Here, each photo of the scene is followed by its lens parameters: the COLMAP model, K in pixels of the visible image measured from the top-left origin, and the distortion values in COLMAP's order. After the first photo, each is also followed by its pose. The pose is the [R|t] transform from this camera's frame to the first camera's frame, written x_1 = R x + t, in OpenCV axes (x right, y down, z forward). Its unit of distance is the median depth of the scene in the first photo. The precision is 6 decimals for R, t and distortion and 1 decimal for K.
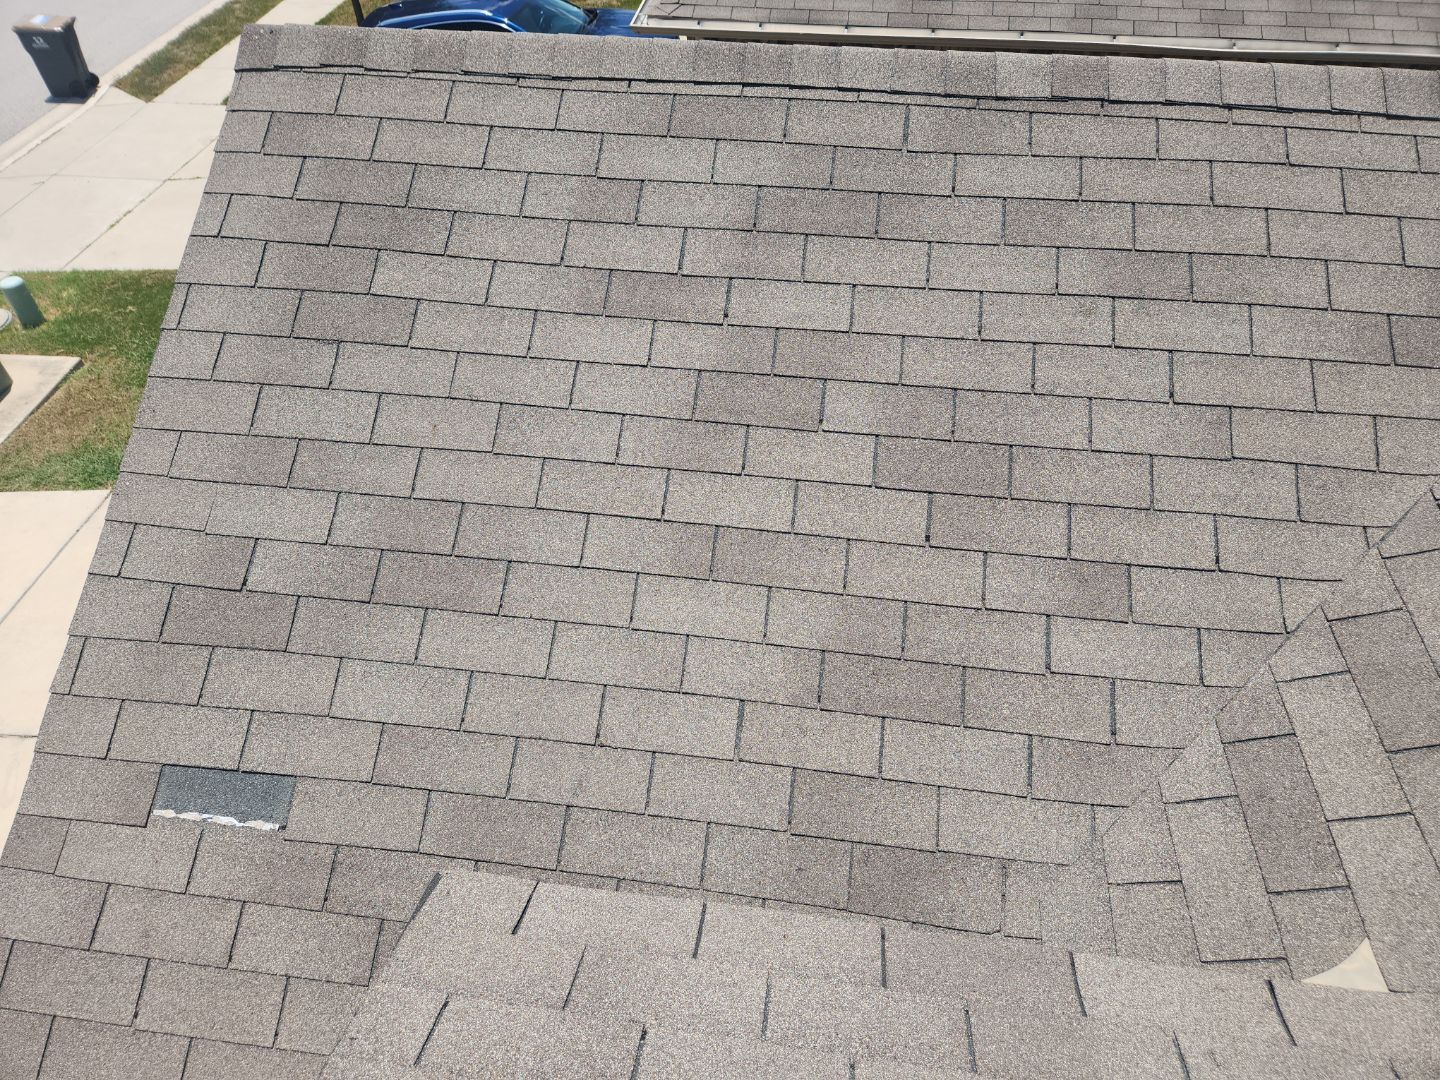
lens RADIAL K [[960.6, 0, 710.9], [0, 960.6, 539.3], [0, 0, 1]] dist [0.081048, -0.071238]
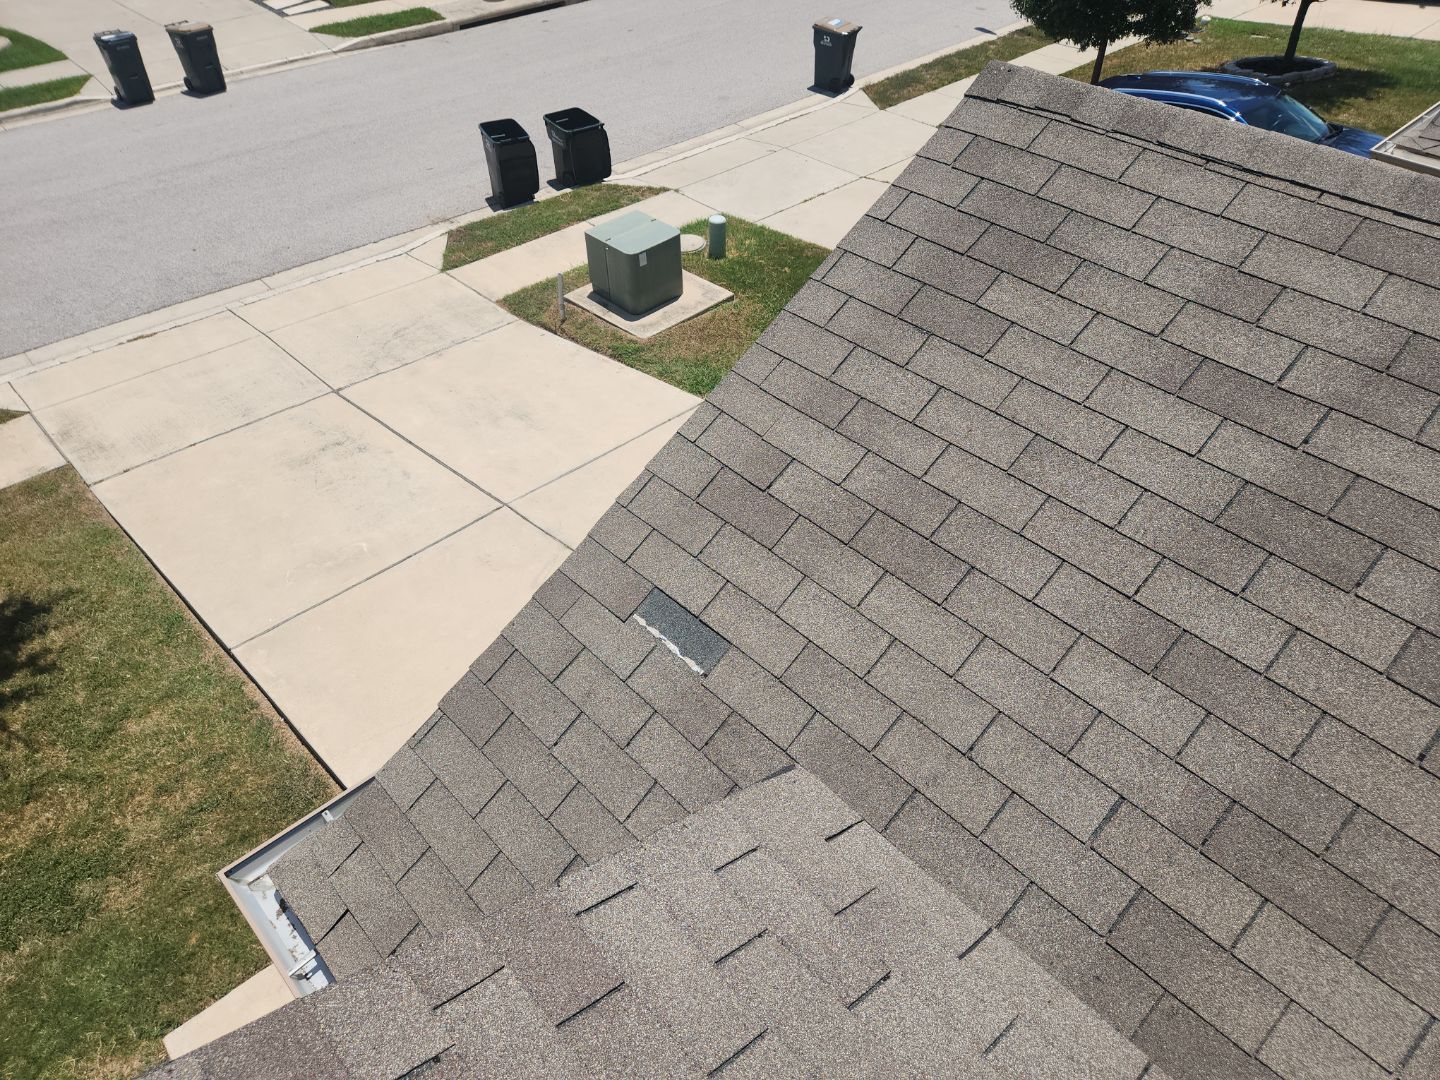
lens RADIAL K [[960.6, 0, 727.8], [0, 960.6, 538.3], [0, 0, 1]] dist [0.081048, -0.071238]
pose [[0.784643, 0.432374, -0.444283, 0.040371], [-0.454116, 0.888720, 0.062889, 0.049653], [0.422035, 0.152410, 0.893676, -0.080965]]
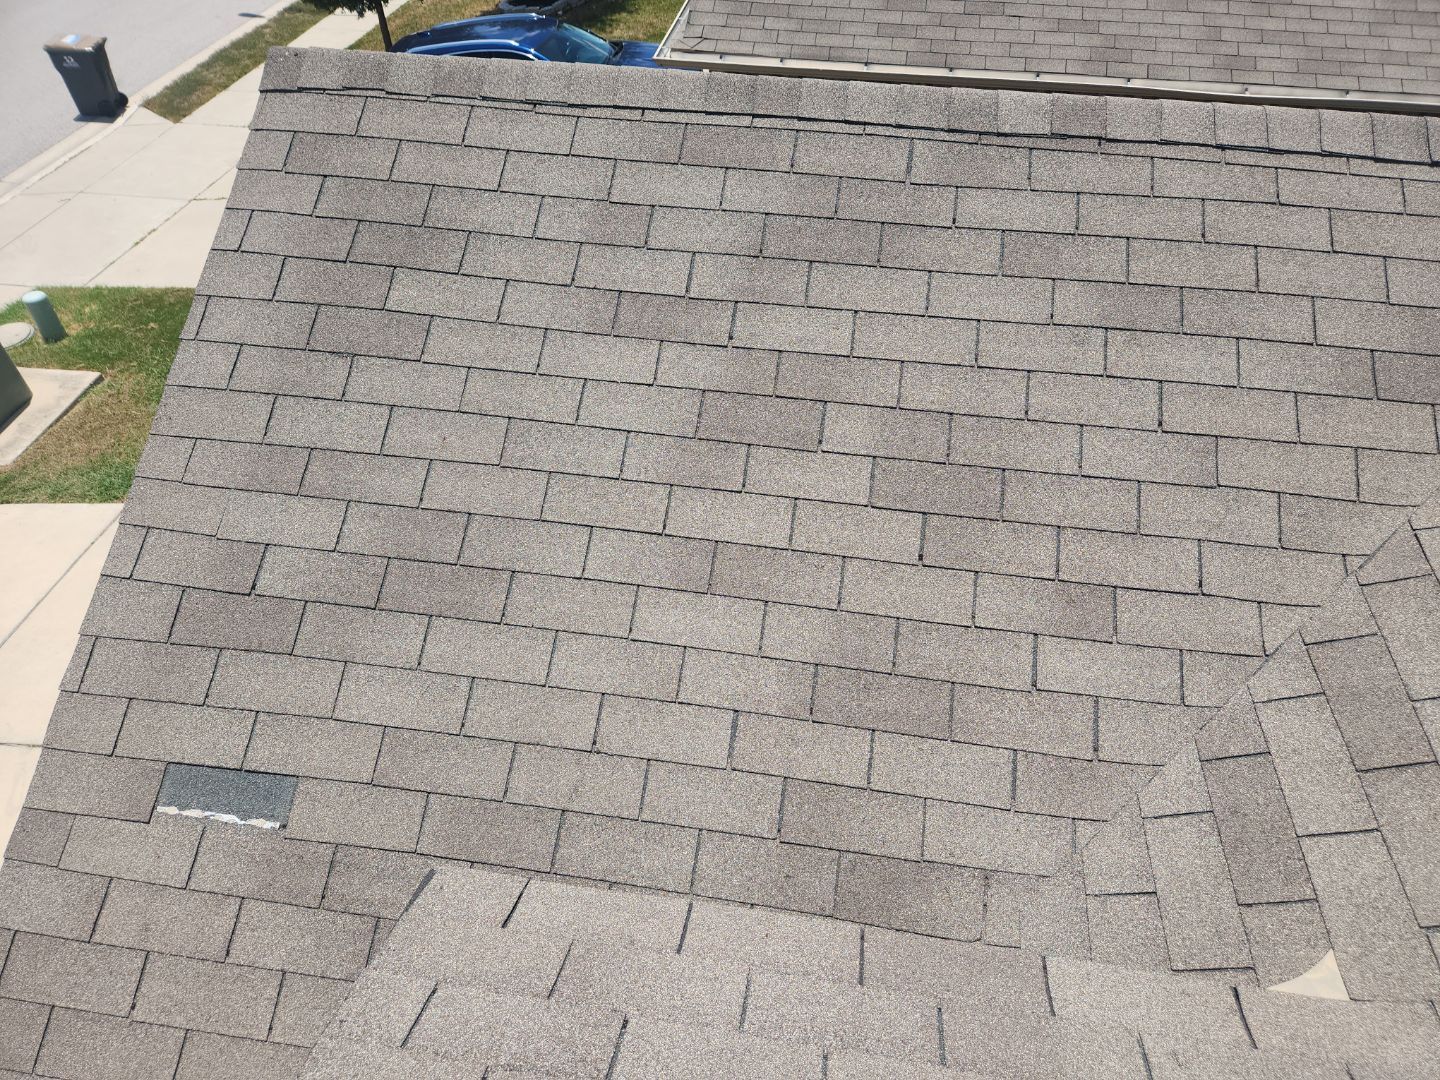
lens RADIAL K [[960.6, 0, 729.1], [0, 960.6, 554.2], [0, 0, 1]] dist [0.081048, -0.071238]
pose [[0.999763, 0.021664, 0.002162, 0.017380], [-0.021626, 0.999635, -0.016214, 0.015841], [-0.002512, 0.016163, 0.999866, -0.024599]]
